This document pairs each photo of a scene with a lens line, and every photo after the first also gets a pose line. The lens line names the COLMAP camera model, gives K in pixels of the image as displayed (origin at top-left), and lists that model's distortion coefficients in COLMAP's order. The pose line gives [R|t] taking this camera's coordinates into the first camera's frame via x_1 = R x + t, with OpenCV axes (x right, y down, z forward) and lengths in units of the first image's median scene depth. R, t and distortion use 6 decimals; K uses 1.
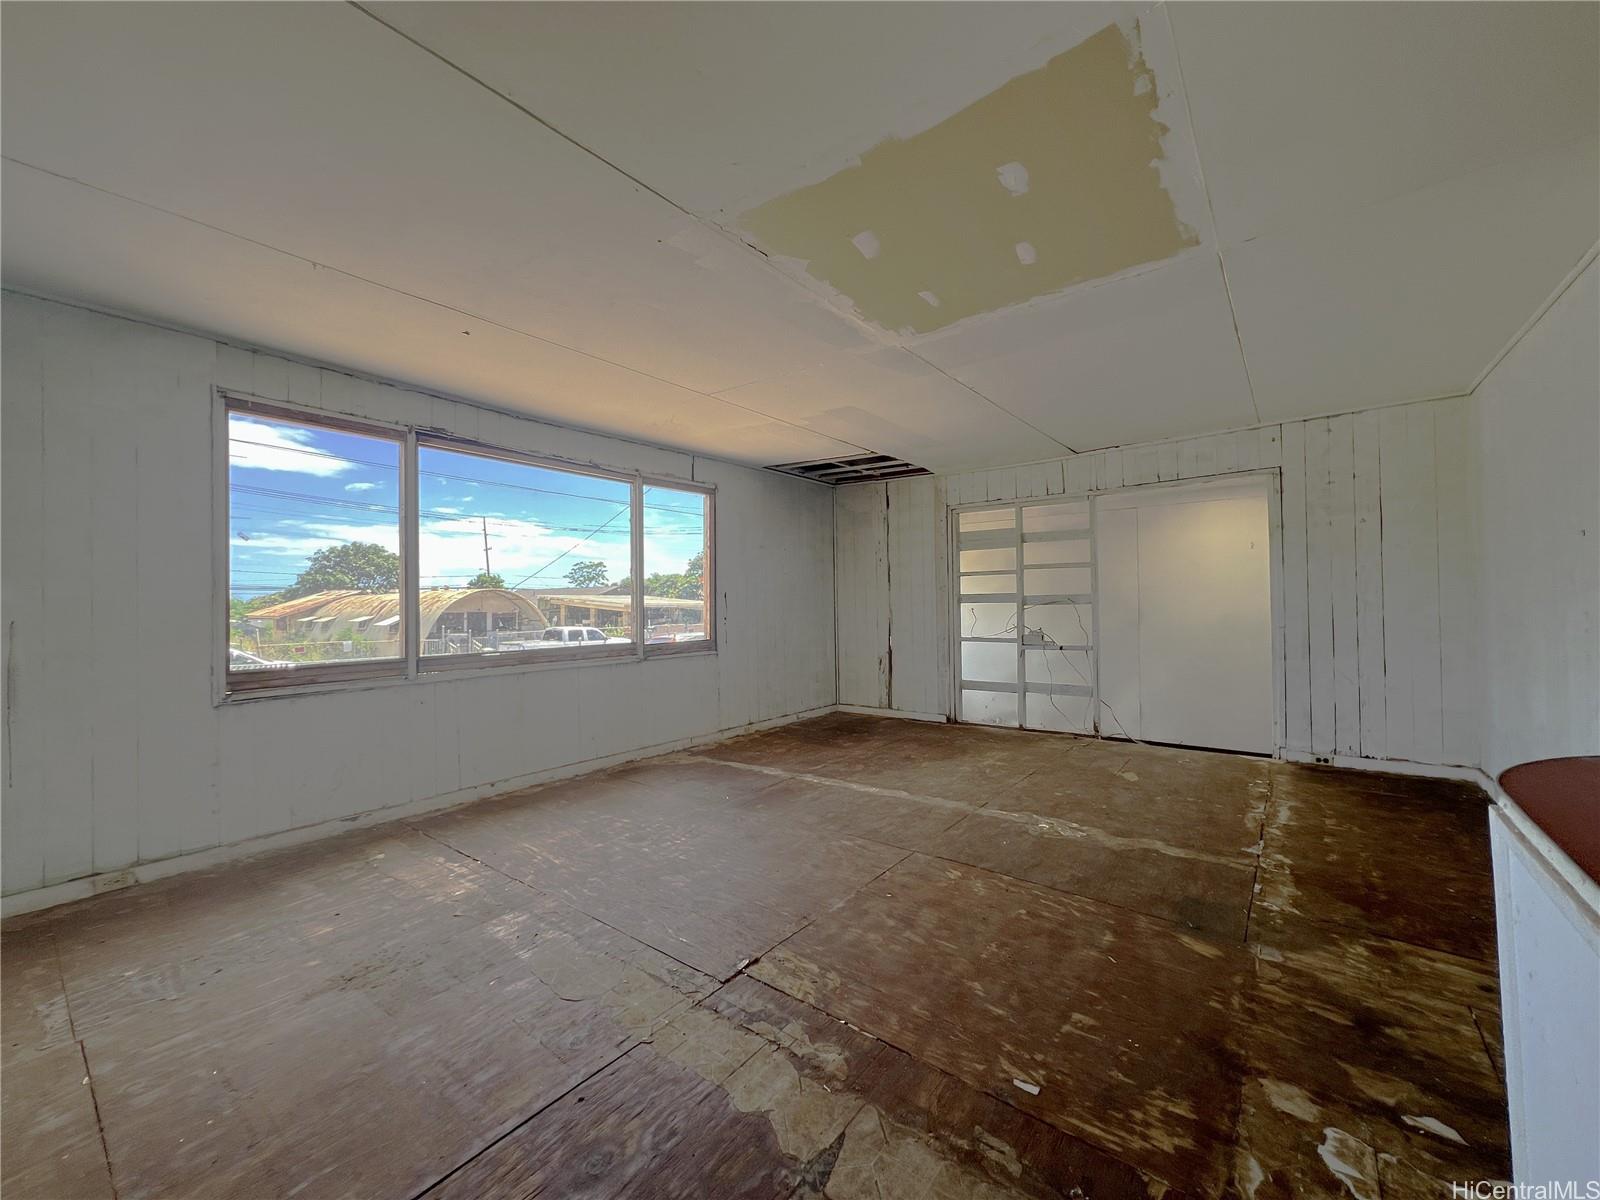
lens RADIAL K [[644.8, 0, 794.9], [0, 644.8, 596.1], [0, 0, 1]] dist [-0.007104, 0.001186]
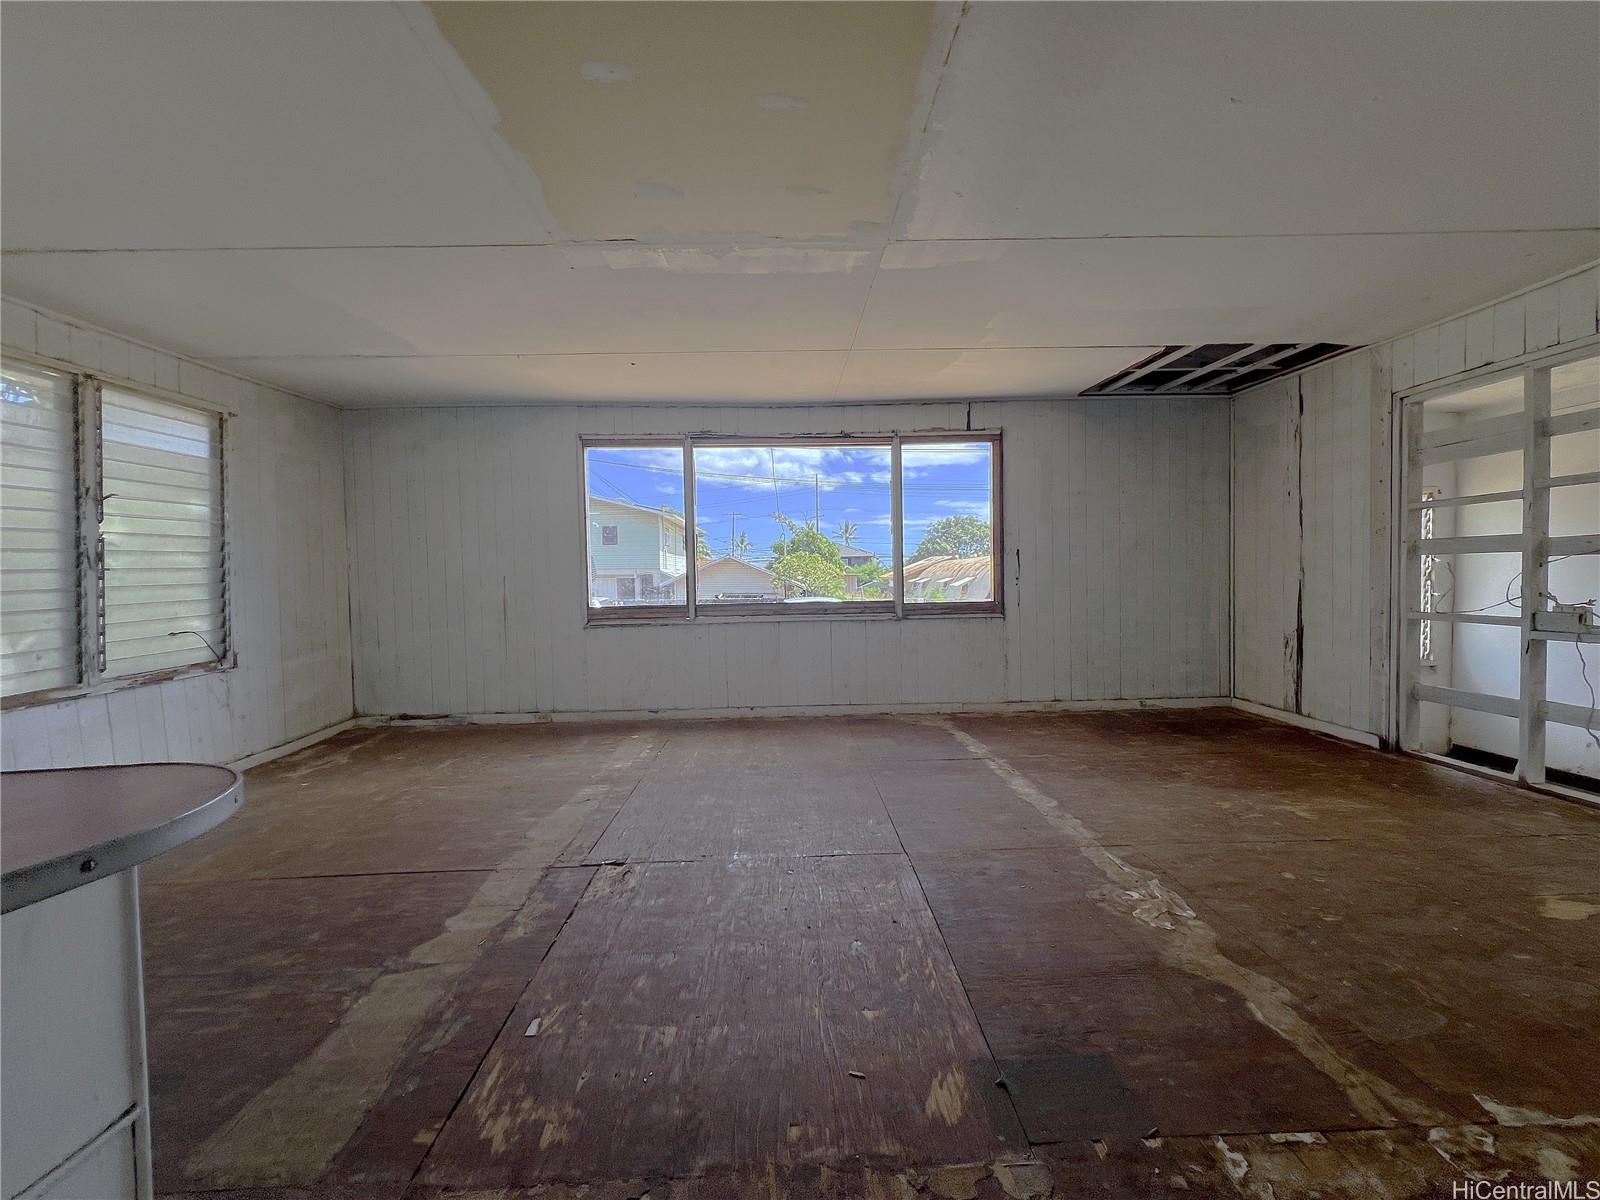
lens RADIAL K [[644.8, 0, 791.9], [0, 644.8, 596.2], [0, 0, 1]] dist [-0.007104, 0.001186]
pose [[0.629157, 0.025236, -0.776868, 0.507005], [0.020061, 0.998613, 0.048686, 0.012779], [0.777019, -0.046216, 0.627778, 0.256571]]
